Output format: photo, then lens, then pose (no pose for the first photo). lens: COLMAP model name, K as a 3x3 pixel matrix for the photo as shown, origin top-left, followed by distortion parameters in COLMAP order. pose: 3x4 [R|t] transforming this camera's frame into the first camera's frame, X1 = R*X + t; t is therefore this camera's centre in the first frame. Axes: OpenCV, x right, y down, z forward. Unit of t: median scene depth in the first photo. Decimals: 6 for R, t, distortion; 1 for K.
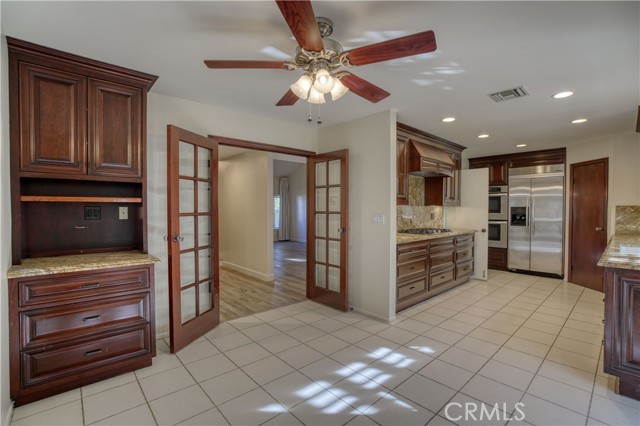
lens RADIAL K [[294.0, 0, 320.0], [0, 294.0, 213.0], [0, 0, 1]] dist [-0.065249, 0.018976]
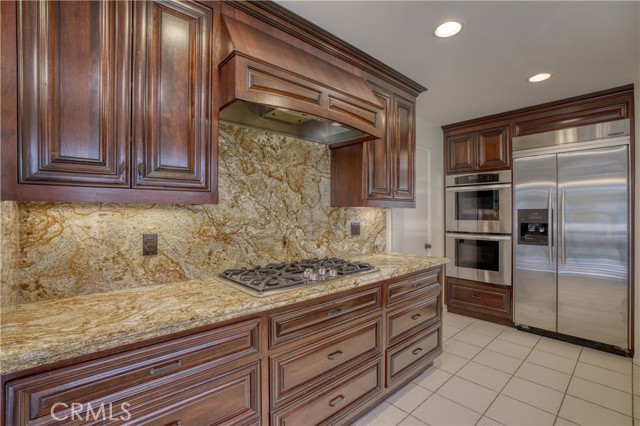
lens RADIAL K [[304.4, 0, 320.0], [0, 304.4, 213.0], [0, 0, 1]] dist [-0.059588, 0.022776]
pose [[0.999892, -0.005387, 0.013697, 0.315646], [0.005605, 0.999858, -0.015867, -0.008120], [-0.013610, 0.015942, 0.999780, 0.491477]]
